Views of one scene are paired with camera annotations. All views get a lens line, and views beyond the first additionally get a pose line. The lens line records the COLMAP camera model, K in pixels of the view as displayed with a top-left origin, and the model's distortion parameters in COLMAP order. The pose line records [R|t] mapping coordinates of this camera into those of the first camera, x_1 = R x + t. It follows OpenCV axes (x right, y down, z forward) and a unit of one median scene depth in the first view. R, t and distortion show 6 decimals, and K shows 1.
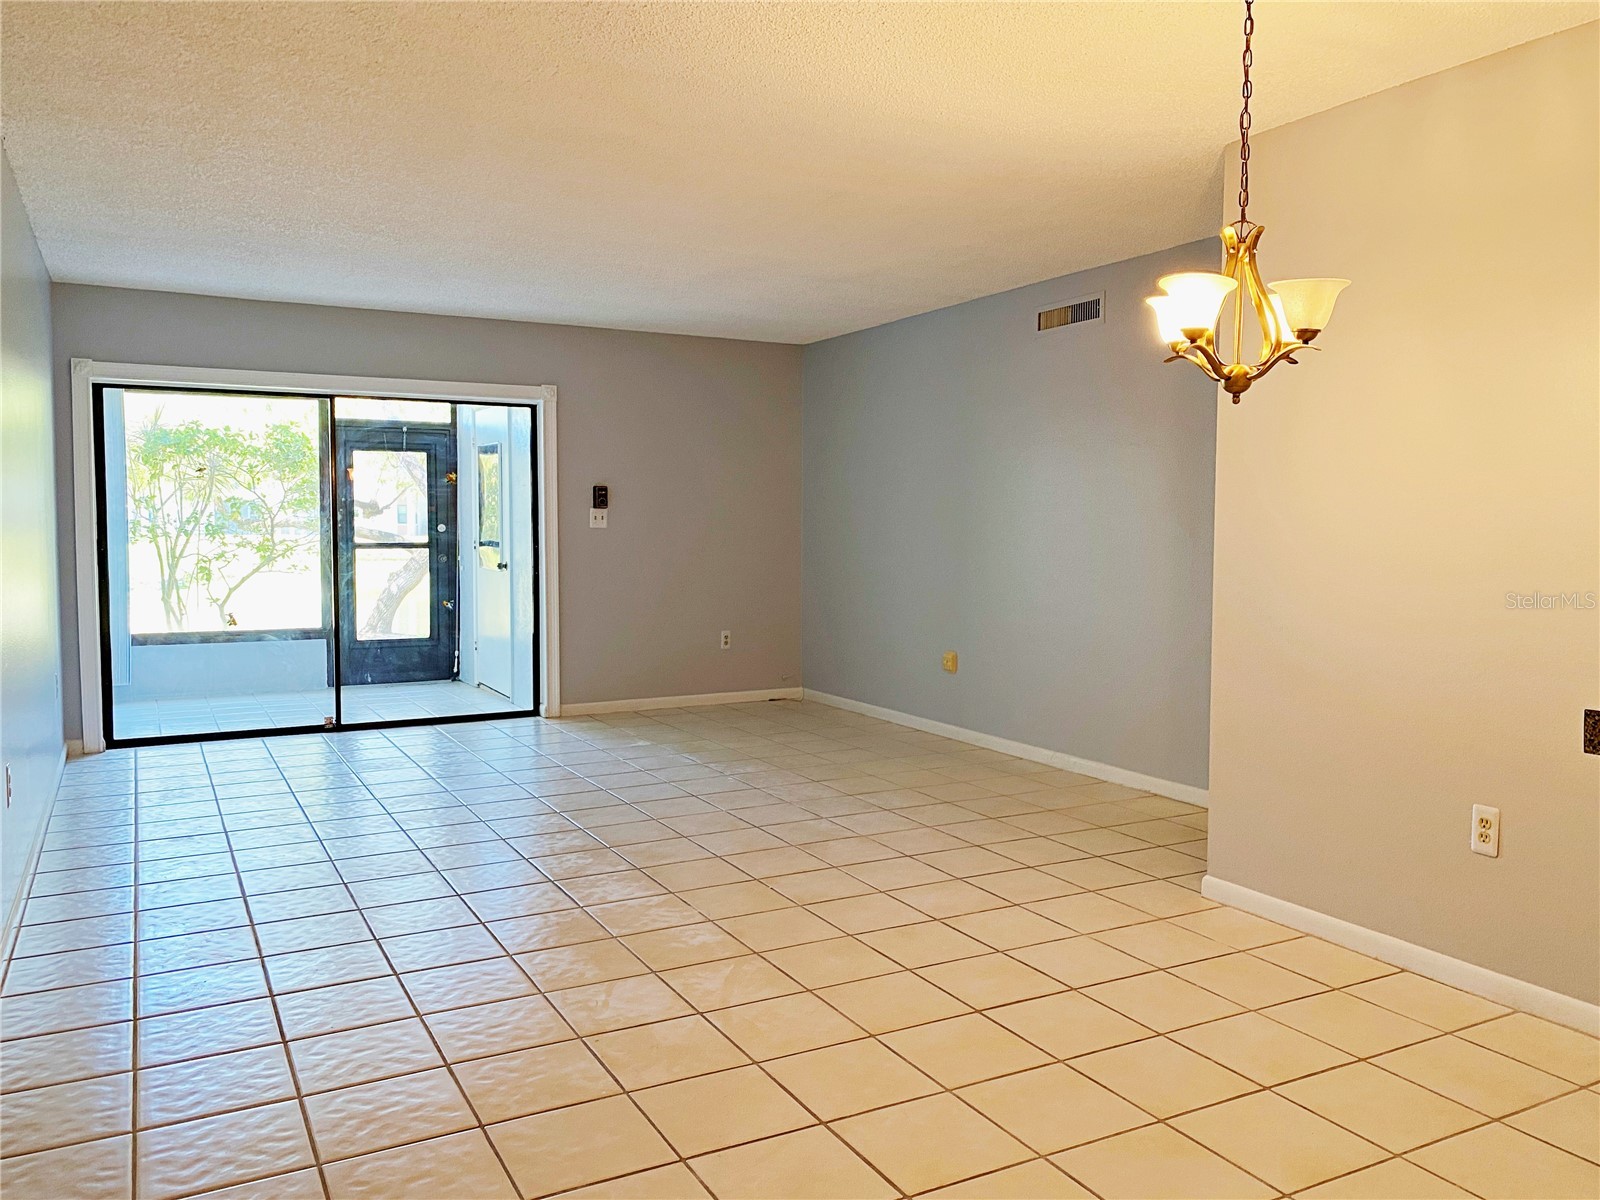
lens RADIAL K [[1222.8, 0, 794.8], [0, 1222.8, 604.6], [0, 0, 1]] dist [0.003512, -0.004042]
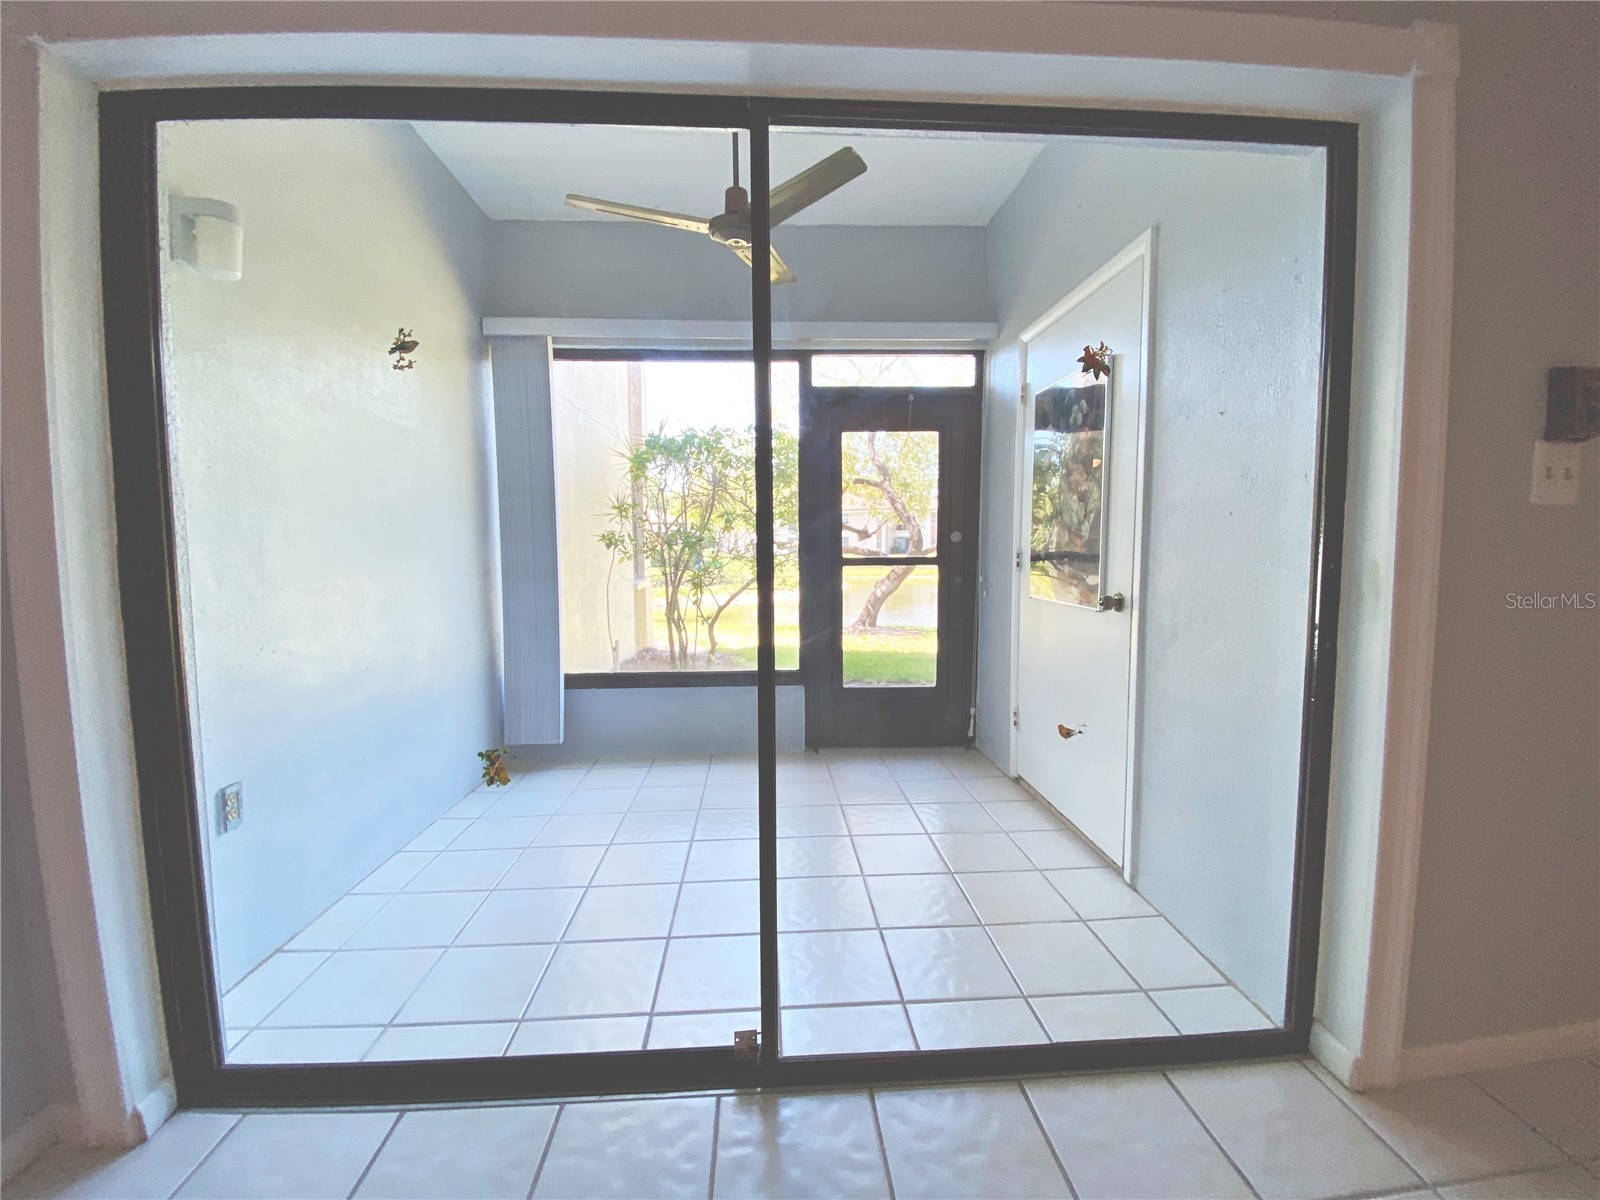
lens RADIAL K [[643.3, 0, 796.8], [0, 643.3, 593.0], [0, 0, 1]] dist [0.002899, -0.014283]
pose [[0.906622, 0.021145, -0.421414, -0.219798], [-0.019959, 0.999775, 0.007225, -0.031192], [0.421472, 0.001861, 0.906840, 0.635300]]
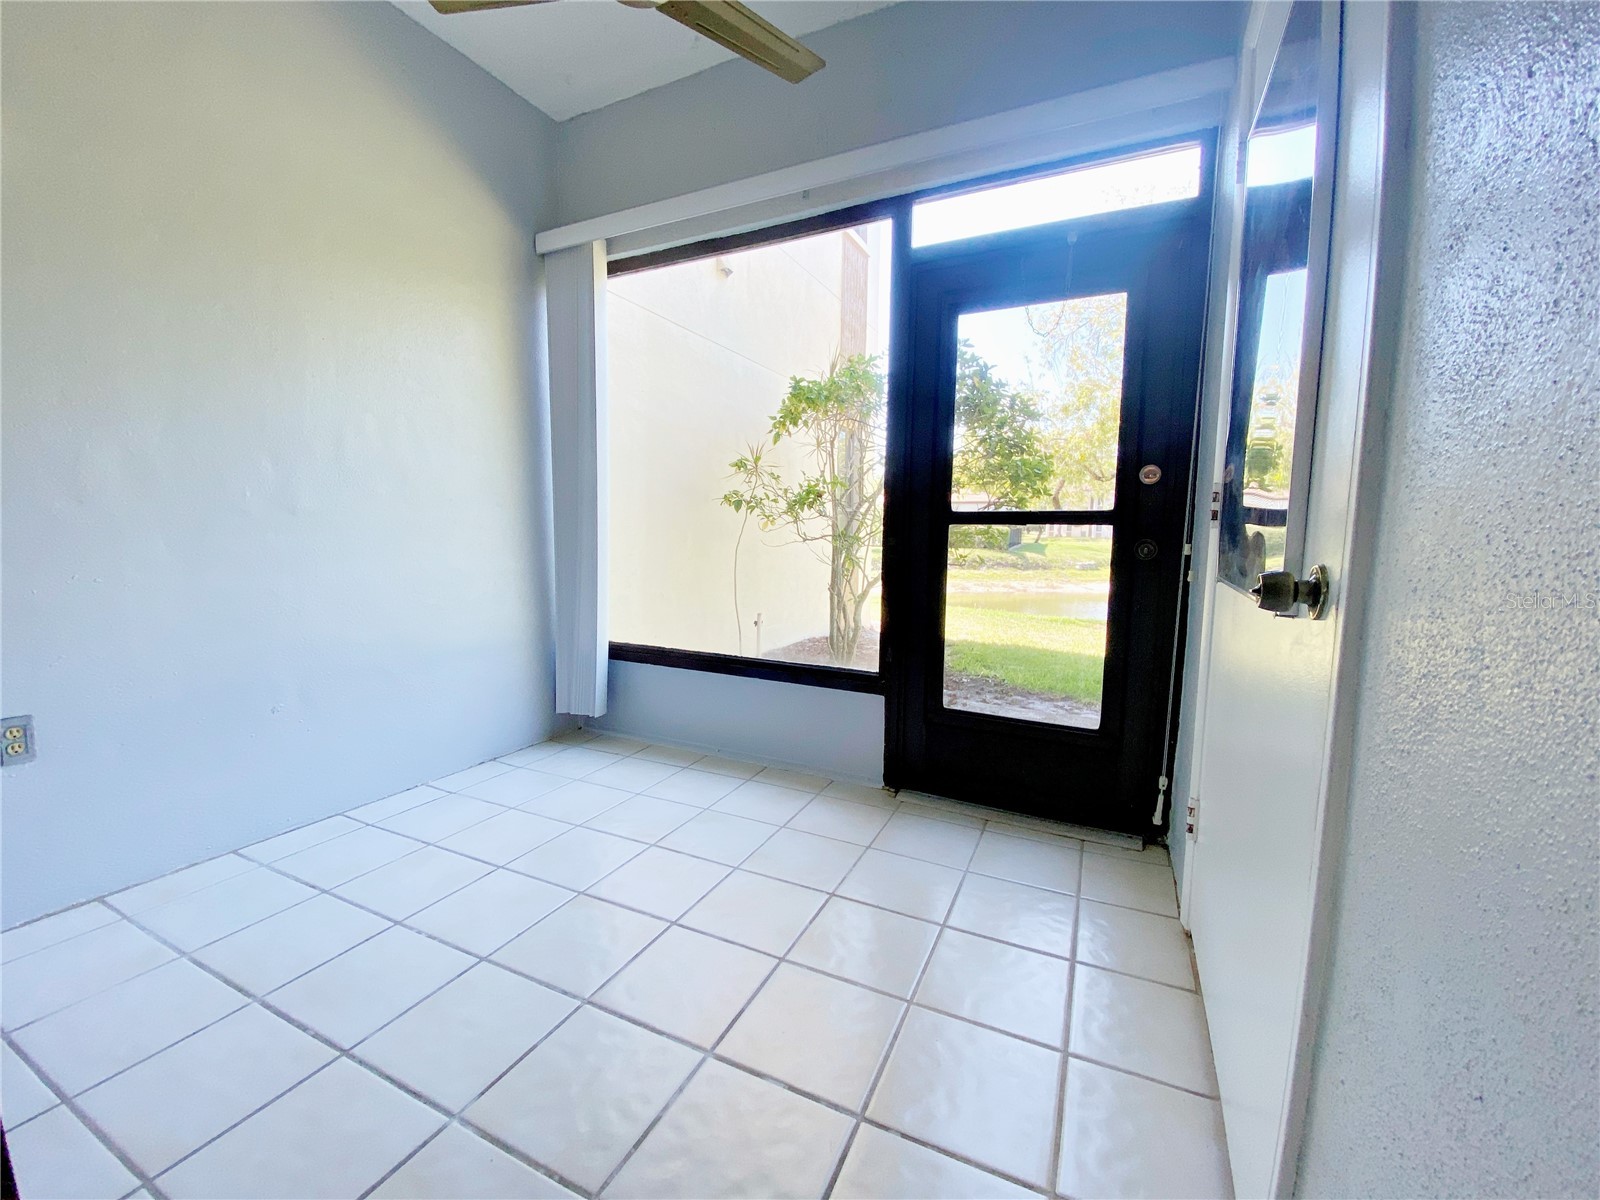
lens RADIAL K [[643.3, 0, 796.8], [0, 643.3, 593.0], [0, 0, 1]] dist [0.002899, -0.014283]
pose [[0.592746, 0.085453, -0.800843, -0.188277], [-0.067866, 0.996118, 0.056059, -0.028158], [0.802525, 0.021122, 0.596245, 0.797270]]
